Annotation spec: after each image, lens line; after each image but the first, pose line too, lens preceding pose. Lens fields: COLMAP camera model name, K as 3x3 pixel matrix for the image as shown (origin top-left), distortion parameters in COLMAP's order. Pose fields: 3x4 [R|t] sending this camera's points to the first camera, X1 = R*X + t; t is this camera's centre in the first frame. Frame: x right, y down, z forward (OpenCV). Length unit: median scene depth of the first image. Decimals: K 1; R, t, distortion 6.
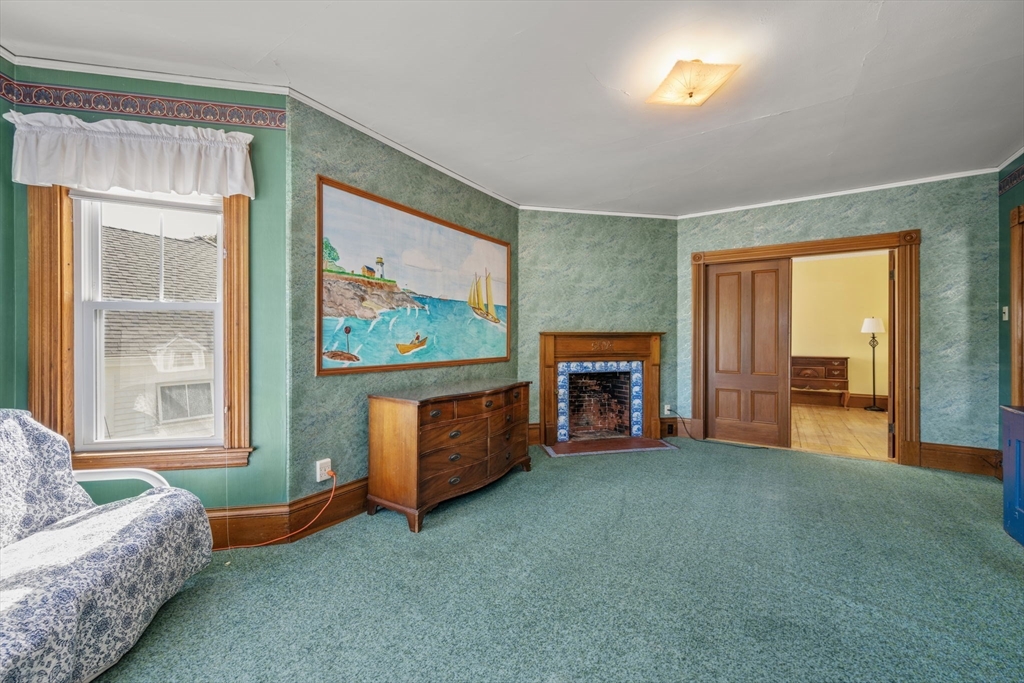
lens RADIAL K [[402.6, 0, 515.7], [0, 402.6, 336.0], [0, 0, 1]] dist [-0.000023, -0.000010]
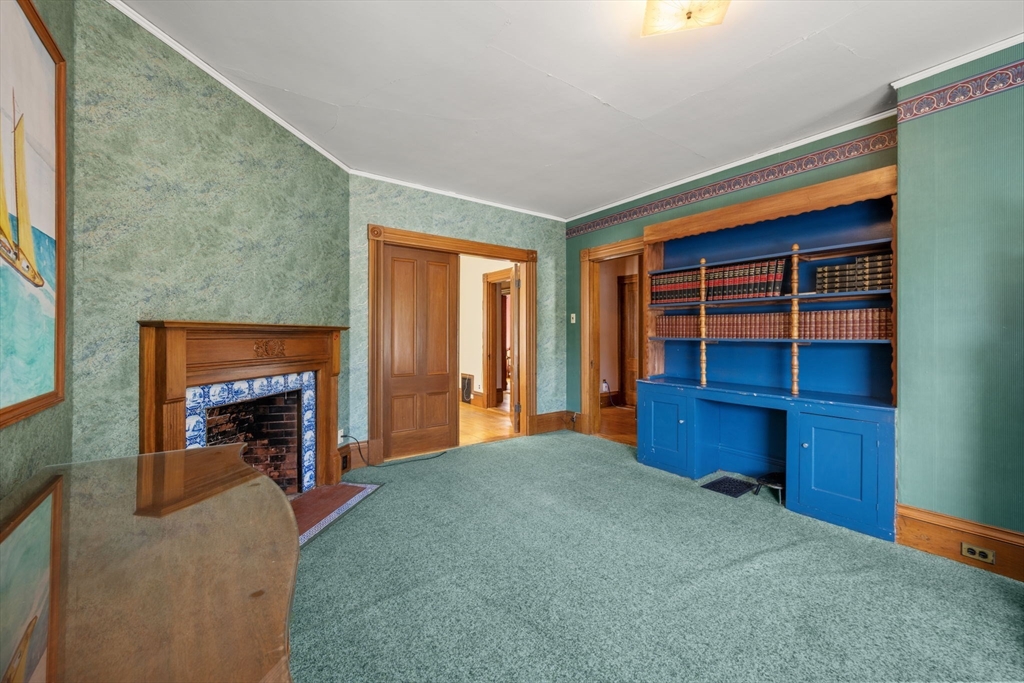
lens RADIAL K [[402.6, 0, 515.7], [0, 402.6, 336.0], [0, 0, 1]] dist [-0.000023, -0.000010]
pose [[0.353773, -0.001918, 0.935329, -0.204360], [-0.001835, 0.999995, 0.002744, 0.004316], [-0.935329, -0.002687, 0.353768, 0.531933]]
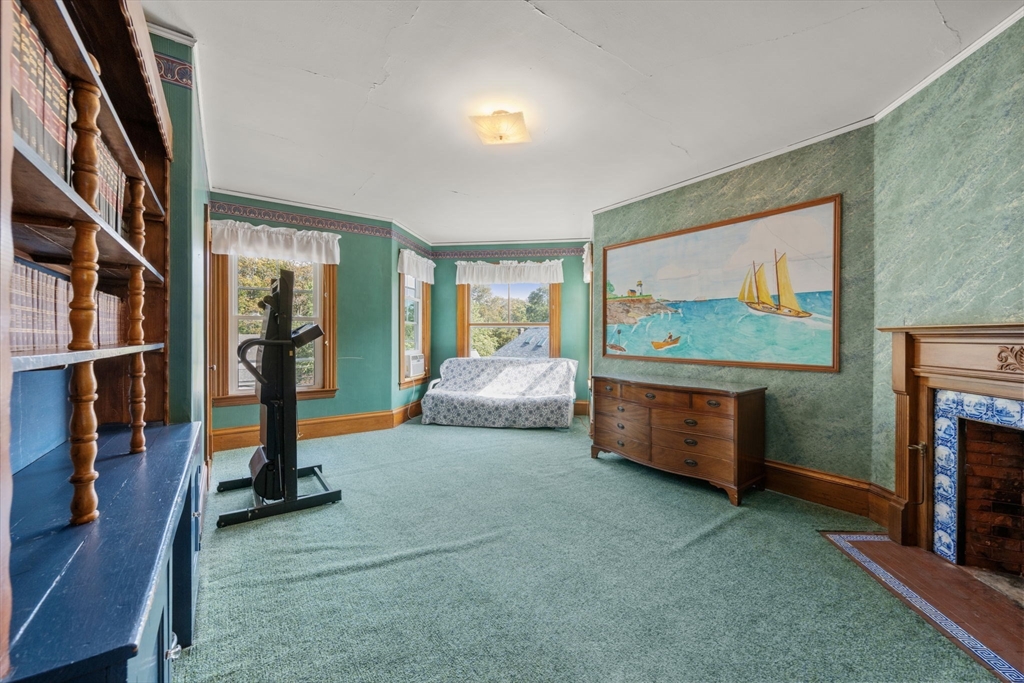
lens RADIAL K [[402.6, 0, 515.7], [0, 402.6, 336.0], [0, 0, 1]] dist [-0.000023, -0.000010]
pose [[-0.358837, -0.002817, -0.933396, 0.805269], [-0.002291, 0.999995, -0.002137, 0.003872], [0.933397, 0.001372, -0.358842, 0.762470]]
